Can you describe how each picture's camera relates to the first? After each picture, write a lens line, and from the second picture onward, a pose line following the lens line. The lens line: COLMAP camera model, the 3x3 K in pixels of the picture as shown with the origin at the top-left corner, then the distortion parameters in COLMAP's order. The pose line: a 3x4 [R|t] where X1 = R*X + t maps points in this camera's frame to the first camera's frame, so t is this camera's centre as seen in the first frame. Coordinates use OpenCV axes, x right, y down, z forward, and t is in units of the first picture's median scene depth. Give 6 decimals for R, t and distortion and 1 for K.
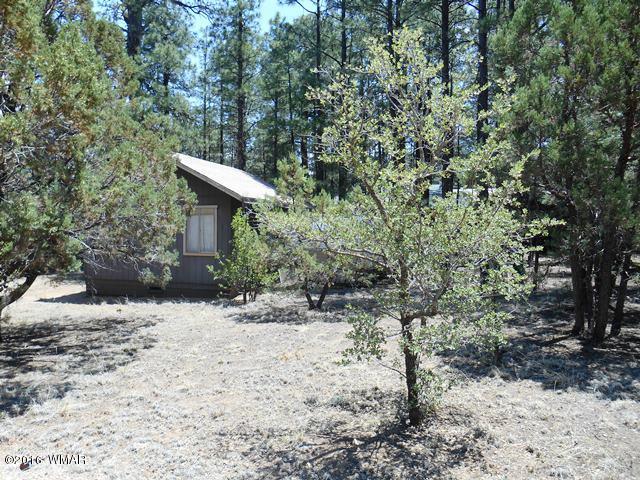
lens RADIAL K [[489.2, 0, 320.0], [0, 489.2, 240.0], [0, 0, 1]] dist [-0.020024, 0.003748]
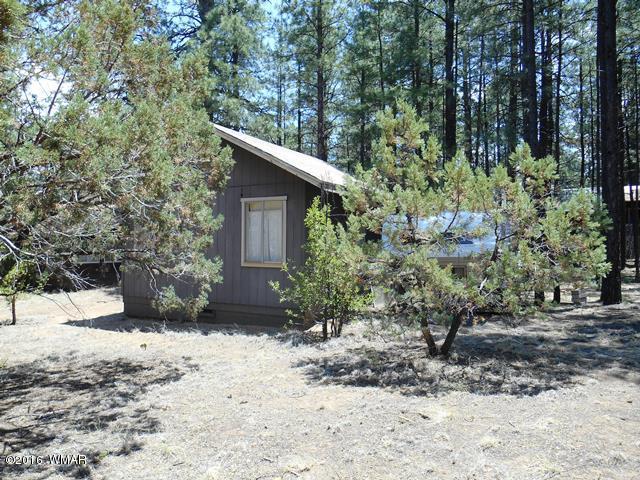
lens RADIAL K [[489.2, 0, 320.0], [0, 489.2, 240.0], [0, 0, 1]] dist [-0.020024, 0.003748]
pose [[0.986029, -0.003861, -0.166528, -0.048667], [-0.000283, 0.999691, -0.024856, 0.011521], [0.166572, 0.024556, 0.985723, 0.337887]]
